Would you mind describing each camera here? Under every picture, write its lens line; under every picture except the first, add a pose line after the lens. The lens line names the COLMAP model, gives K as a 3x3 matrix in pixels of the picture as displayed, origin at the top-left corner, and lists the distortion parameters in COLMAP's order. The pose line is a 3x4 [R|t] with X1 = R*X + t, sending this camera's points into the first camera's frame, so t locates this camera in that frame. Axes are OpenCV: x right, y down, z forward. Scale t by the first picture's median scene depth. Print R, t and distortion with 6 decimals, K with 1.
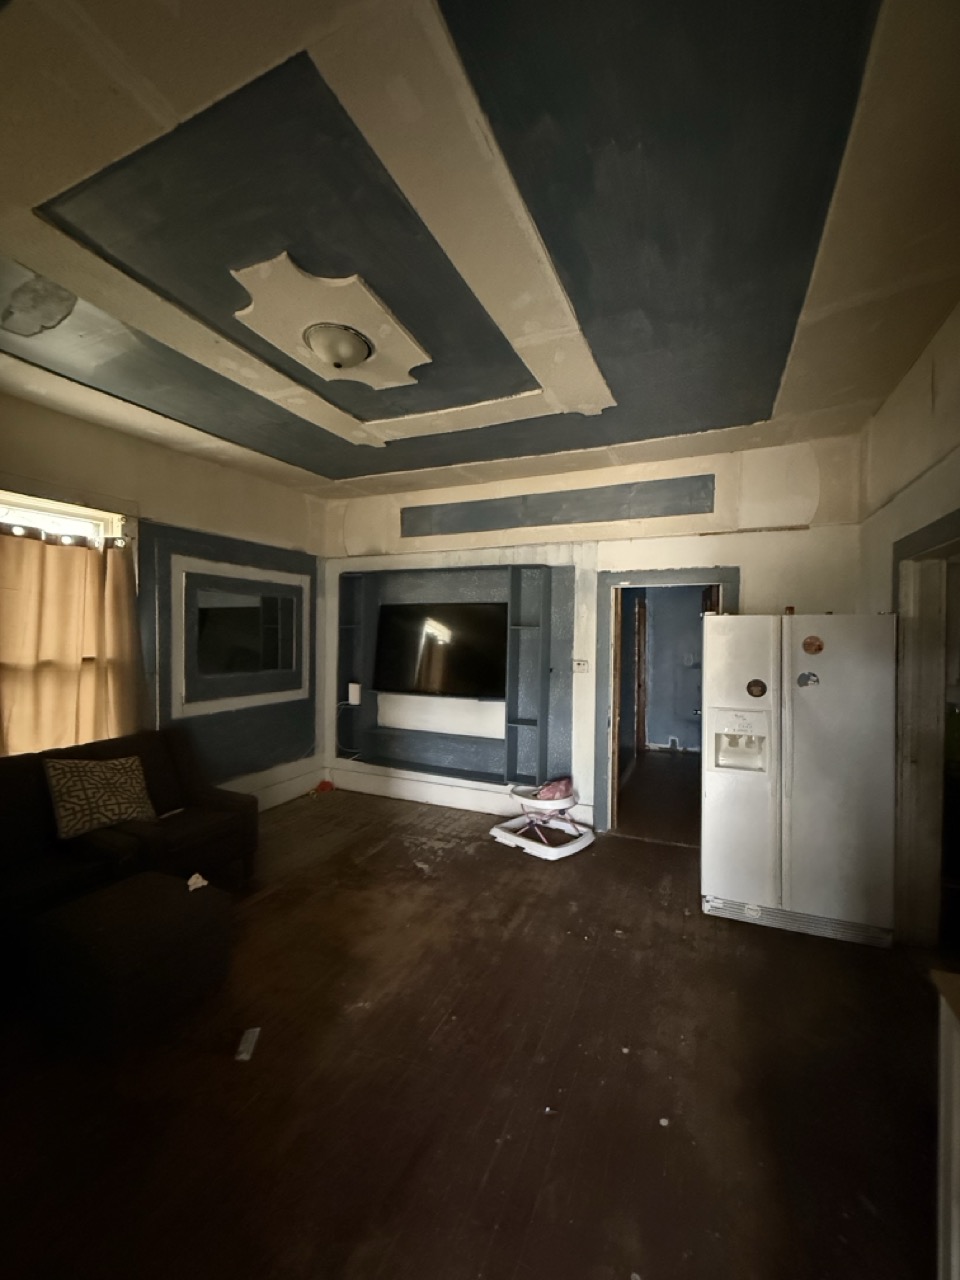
lens RADIAL K [[508.1, 0, 481.8], [0, 508.1, 637.6], [0, 0, 1]] dist [-0.001316, 0.000655]
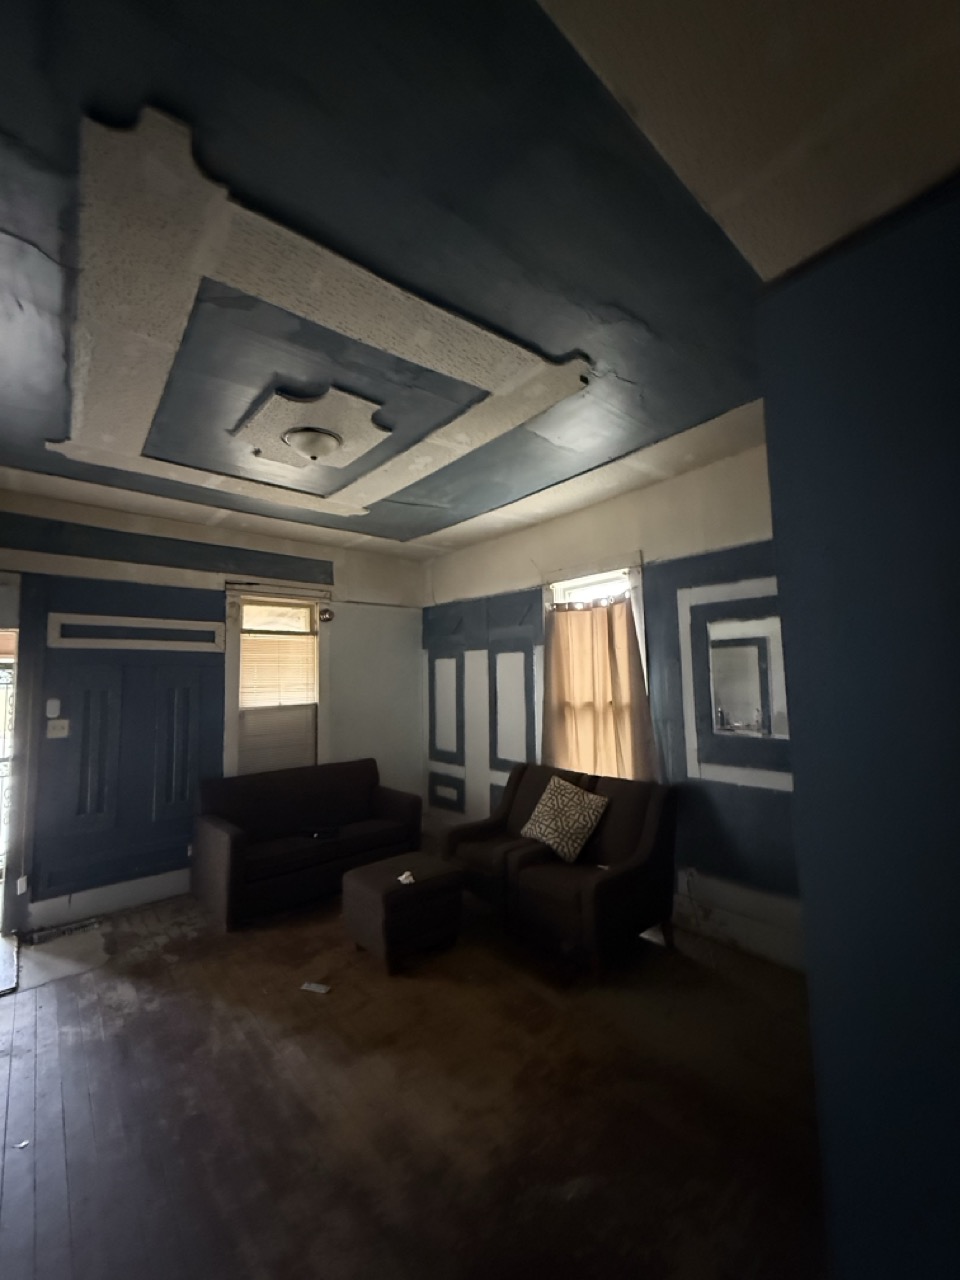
lens RADIAL K [[508.1, 0, 484.3], [0, 508.1, 641.0], [0, 0, 1]] dist [-0.001316, 0.000655]
pose [[-0.421211, -0.063538, -0.904734, 0.357715], [0.016932, 0.996818, -0.077888, -0.010178], [0.906804, -0.048127, -0.418795, 1.120645]]
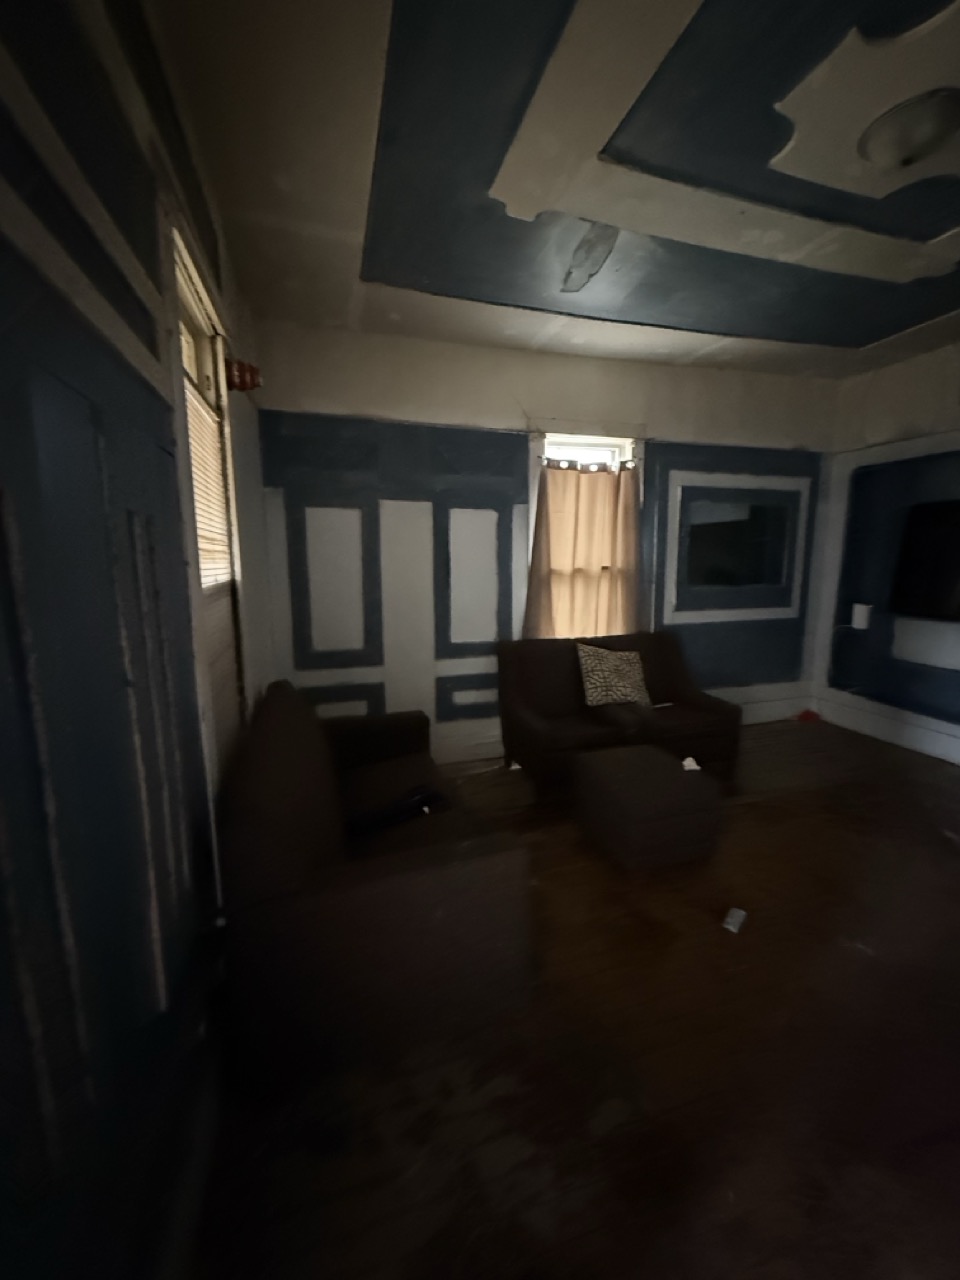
lens RADIAL K [[508.1, 0, 479.7], [0, 508.1, 638.9], [0, 0, 1]] dist [-0.001316, 0.000655]
pose [[0.649826, 0.104332, -0.752888, -0.035191], [0.009129, 0.989392, 0.144985, 0.029235], [0.760028, -0.101088, 0.641980, -0.020947]]
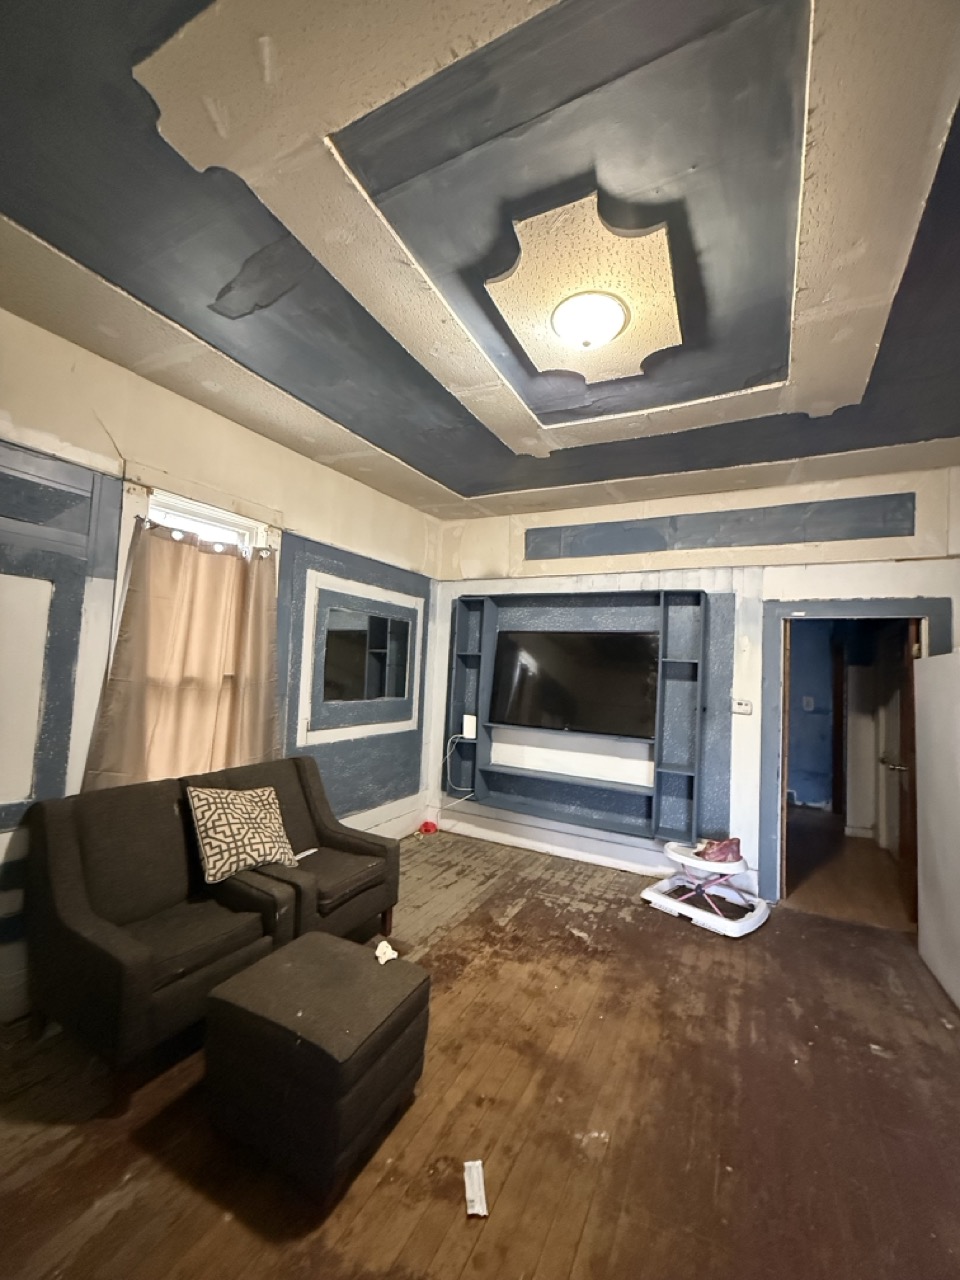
lens RADIAL K [[508.1, 0, 480.2], [0, 508.1, 637.2], [0, 0, 1]] dist [-0.001316, 0.000655]
pose [[0.997264, 0.031123, -0.067058, -0.237324], [-0.035728, 0.997004, -0.068608, 0.015679], [0.064721, 0.070816, 0.995387, 0.100999]]
